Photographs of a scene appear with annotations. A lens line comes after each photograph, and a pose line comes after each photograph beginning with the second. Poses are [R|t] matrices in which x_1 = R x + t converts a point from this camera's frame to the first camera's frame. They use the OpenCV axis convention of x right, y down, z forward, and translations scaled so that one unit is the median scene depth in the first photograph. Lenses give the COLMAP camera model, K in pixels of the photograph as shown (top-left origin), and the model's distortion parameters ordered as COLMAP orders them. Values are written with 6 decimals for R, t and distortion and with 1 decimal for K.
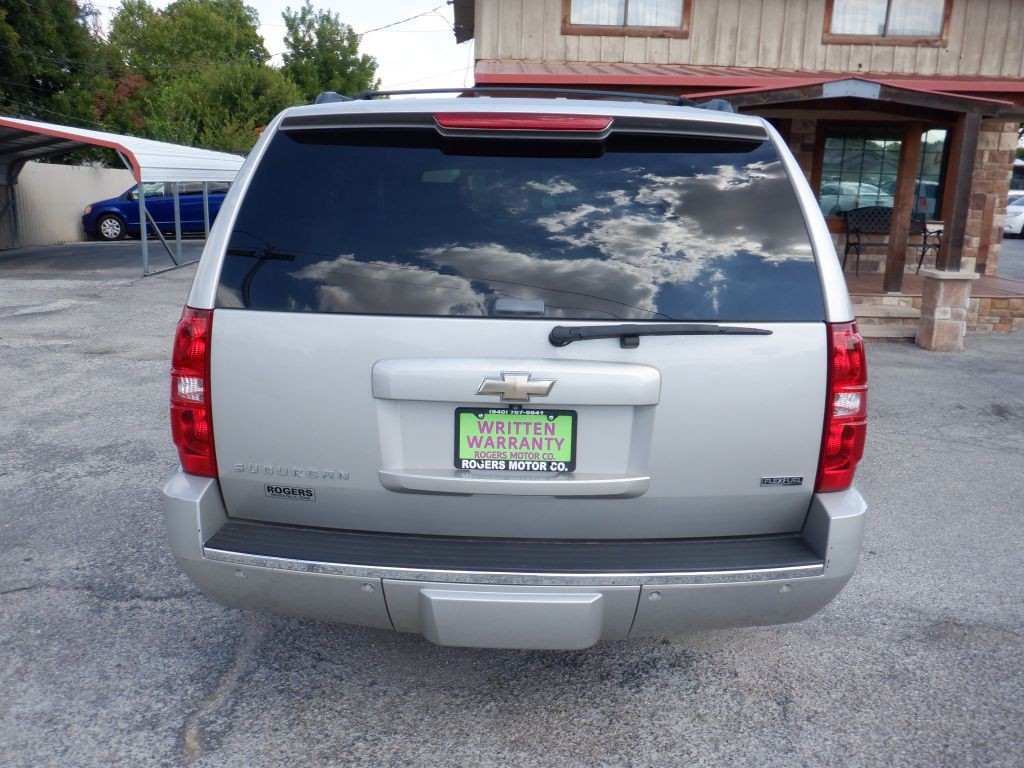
lens RADIAL K [[846.3, 0, 507.7], [0, 846.3, 380.2], [0, 0, 1]] dist [-0.011351, -0.001626]
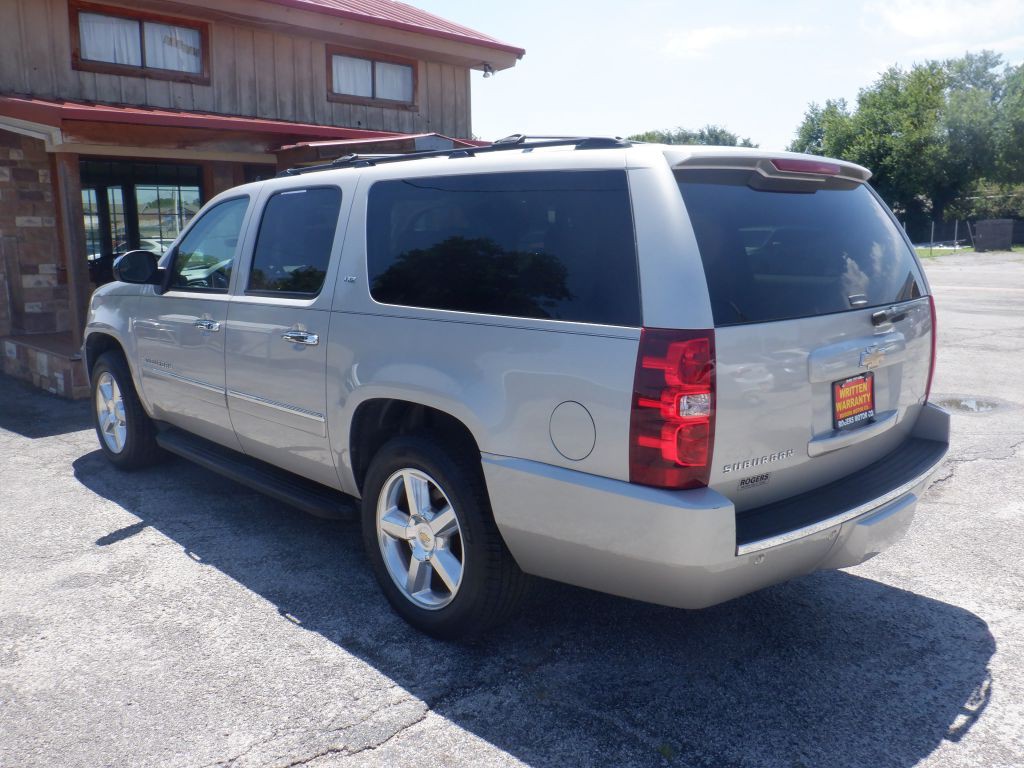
lens RADIAL K [[846.3, 0, 505.2], [0, 846.3, 382.8], [0, 0, 1]] dist [-0.011351, -0.001626]
pose [[0.720682, -0.148539, 0.677166, -0.597228], [0.186667, 0.982280, 0.016805, -0.042246], [-0.667663, 0.114293, 0.735638, 0.205871]]
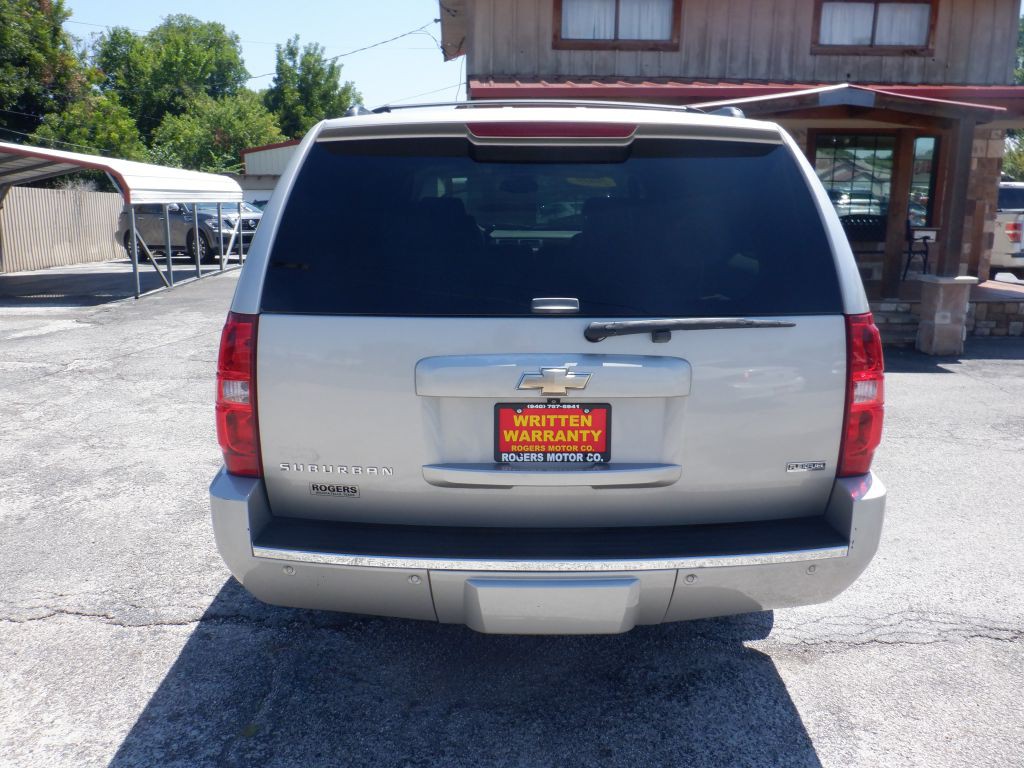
lens RADIAL K [[846.3, 0, 507.0], [0, 846.3, 379.9], [0, 0, 1]] dist [-0.011351, -0.001626]
pose [[0.999635, -0.021415, 0.016470, -0.035869], [0.021756, 0.999546, -0.020830, 0.006745], [-0.016016, 0.021181, 0.999647, 0.015039]]
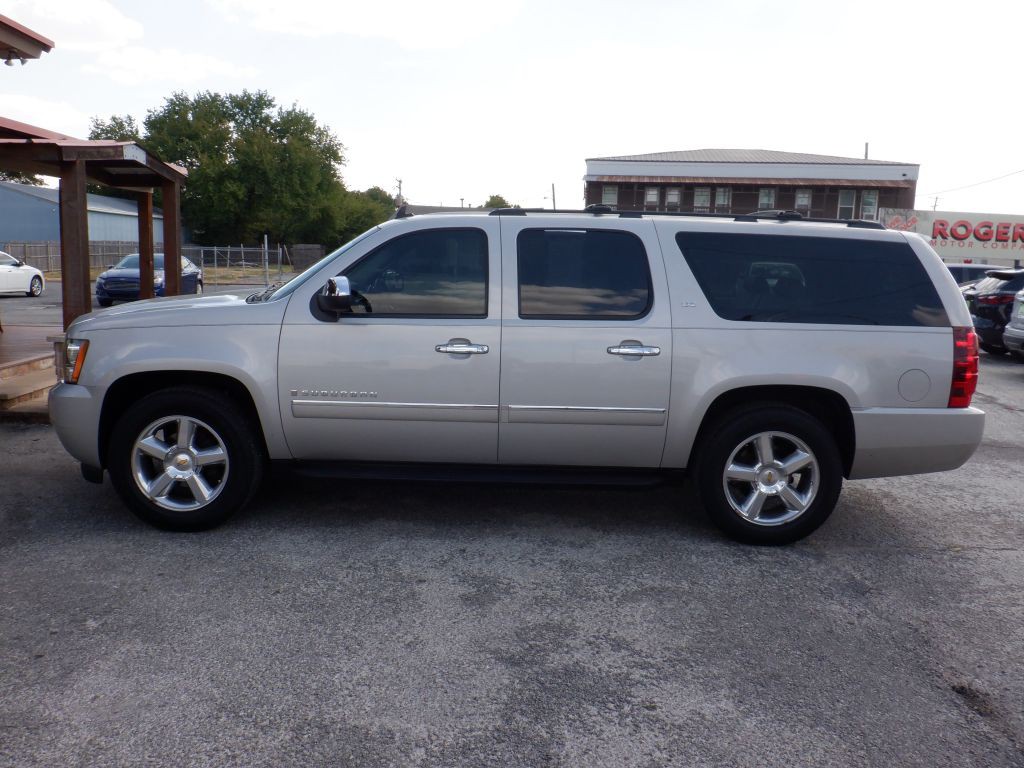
lens RADIAL K [[846.3, 0, 508.1], [0, 846.3, 389.7], [0, 0, 1]] dist [-0.011351, -0.001626]
pose [[-0.028545, -0.176289, 0.983924, -1.156425], [0.205976, 0.962164, 0.178366, -0.259687], [-0.978141, 0.207756, 0.008847, 1.008109]]
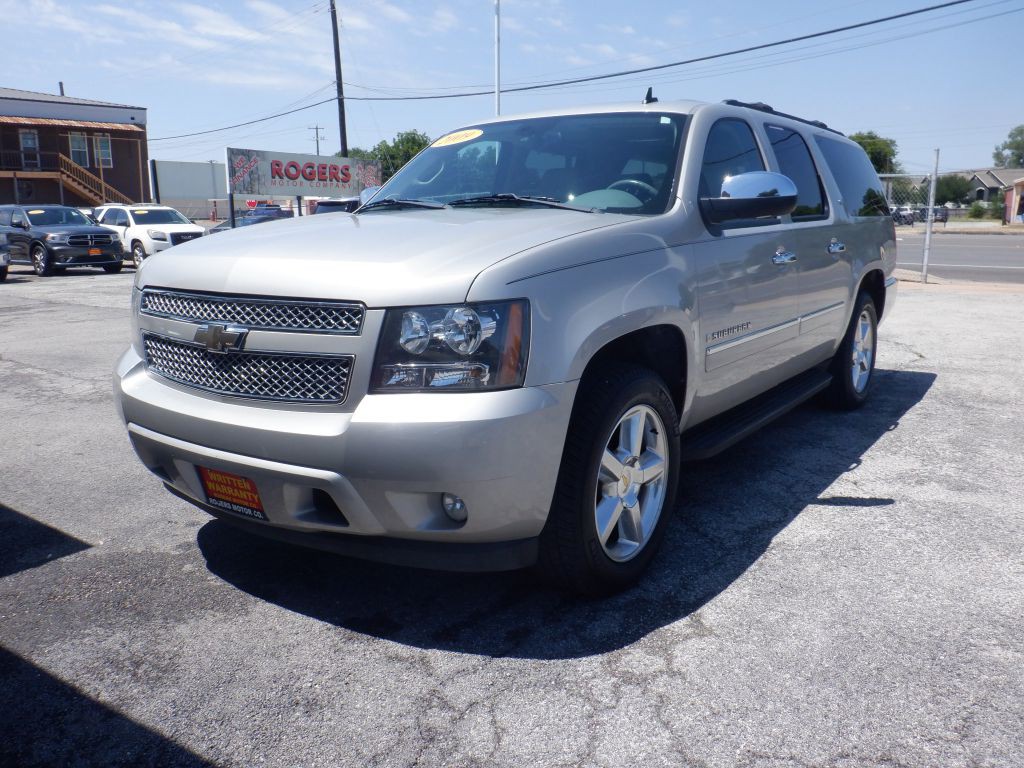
lens RADIAL K [[846.3, 0, 515.9], [0, 846.3, 374.8], [0, 0, 1]] dist [-0.011351, -0.001626]
pose [[-0.824812, -0.116481, 0.553278, -0.463520], [0.126170, 0.915956, 0.380927, -0.400429], [-0.551149, 0.384000, -0.740796, 1.912485]]
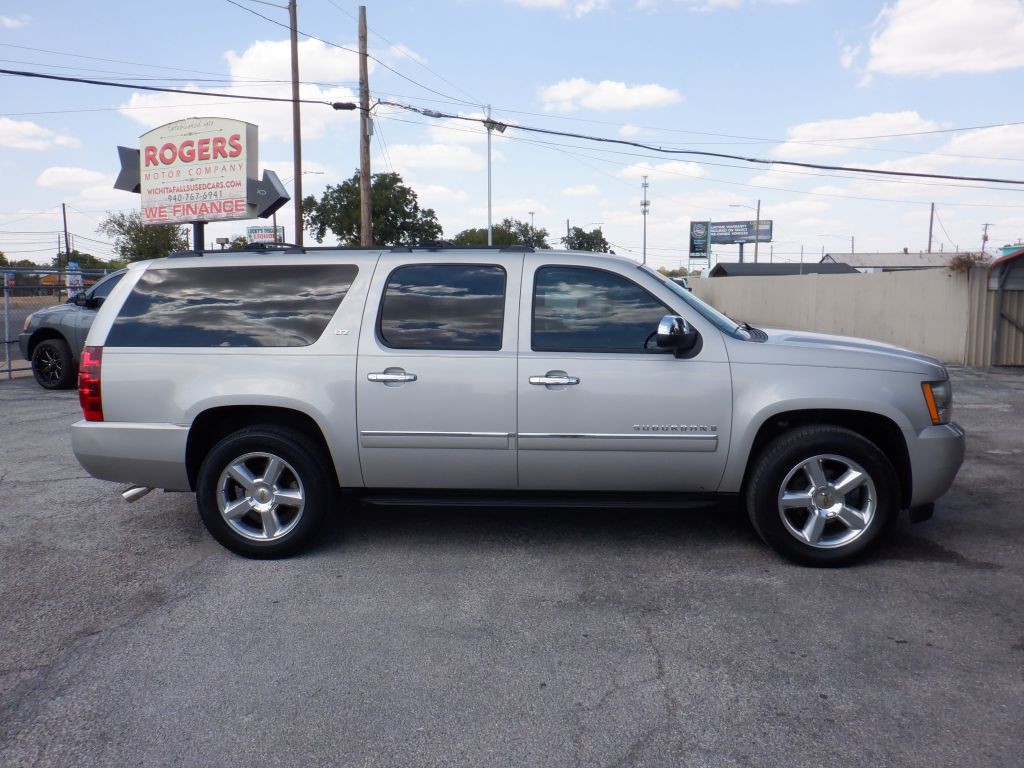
lens RADIAL K [[846.3, 0, 510.2], [0, 846.3, 388.2], [0, 0, 1]] dist [-0.011351, -0.001626]
pose [[-0.058349, 0.107246, -0.992519, 1.236655], [-0.228610, 0.966358, 0.117858, -0.232483], [0.971768, 0.233776, -0.031869, 1.035104]]
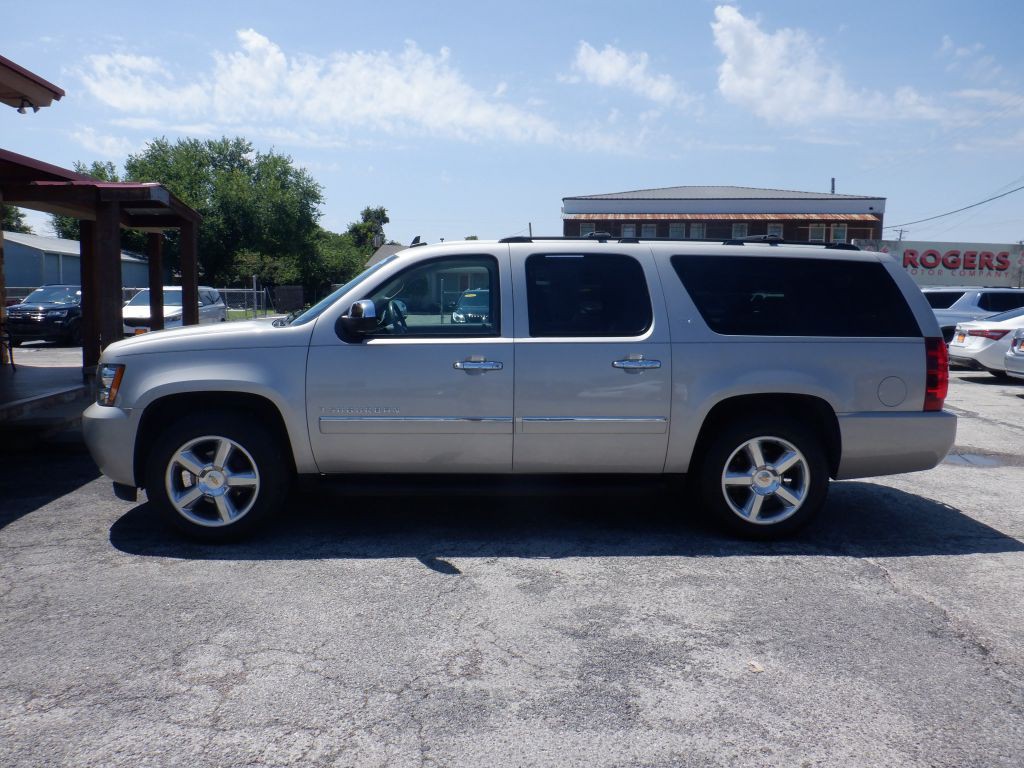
lens RADIAL K [[846.3, 0, 509.6], [0, 846.3, 385.8], [0, 0, 1]] dist [-0.011351, -0.001626]
pose [[-0.060483, -0.126431, 0.990130, -1.242968], [0.222043, 0.965387, 0.136836, -0.258927], [-0.973159, 0.228128, -0.030316, 1.089367]]
